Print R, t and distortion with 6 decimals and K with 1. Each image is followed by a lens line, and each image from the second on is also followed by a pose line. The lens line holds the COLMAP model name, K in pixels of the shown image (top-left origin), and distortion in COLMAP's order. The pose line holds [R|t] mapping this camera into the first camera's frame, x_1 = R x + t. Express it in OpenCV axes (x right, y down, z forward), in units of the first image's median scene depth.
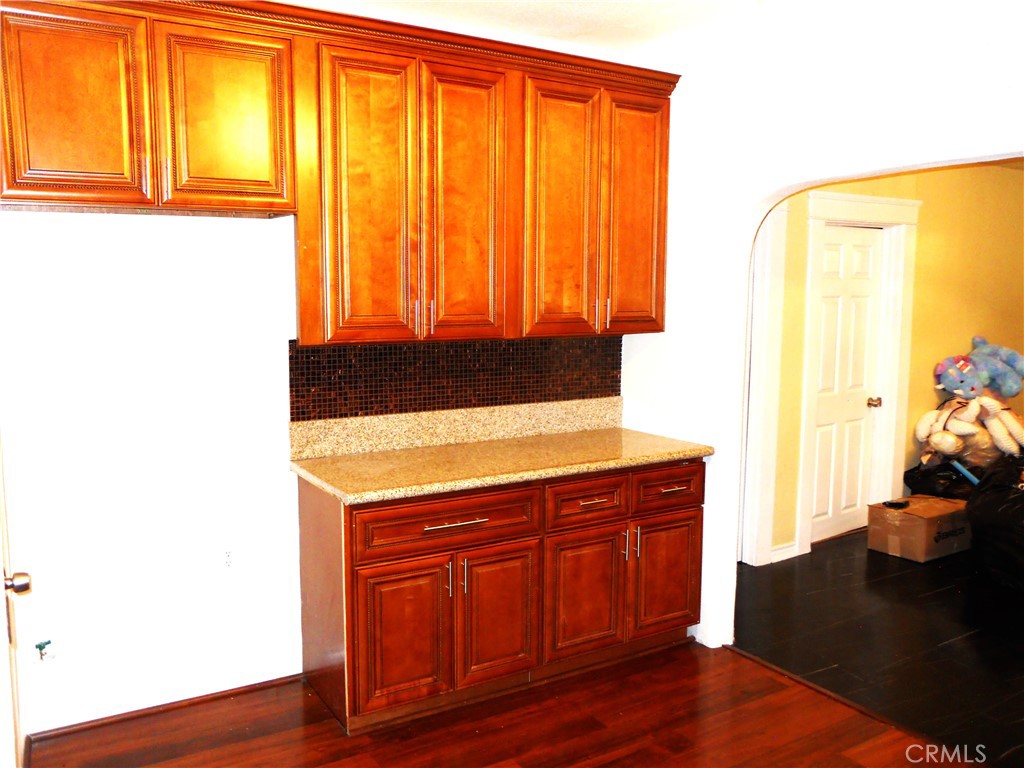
lens RADIAL K [[714.0, 0, 511.2], [0, 714.0, 397.4], [0, 0, 1]] dist [-0.004437, -0.000273]
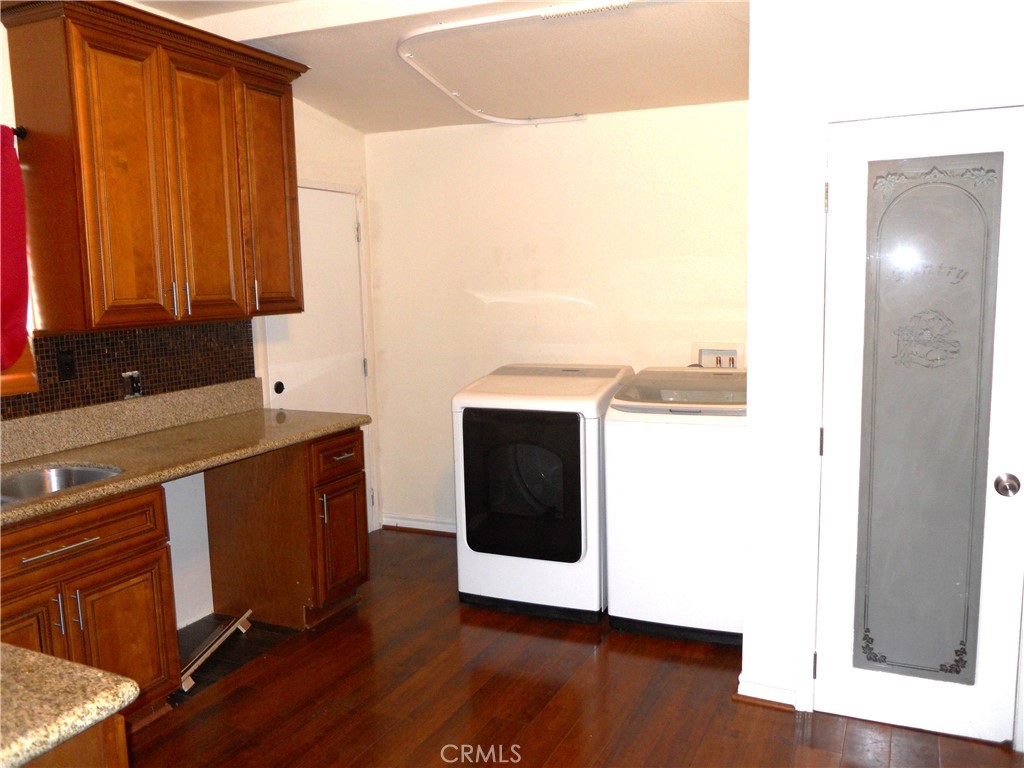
lens RADIAL K [[836.3, 0, 512.0], [0, 836.3, 384.0], [0, 0, 1]] dist [-0.013926, -0.002191]
pose [[0.799933, -0.082794, 0.594350, -0.269769], [0.091469, 0.995686, 0.015594, 0.021053], [-0.593077, 0.041890, 0.804055, -0.138226]]
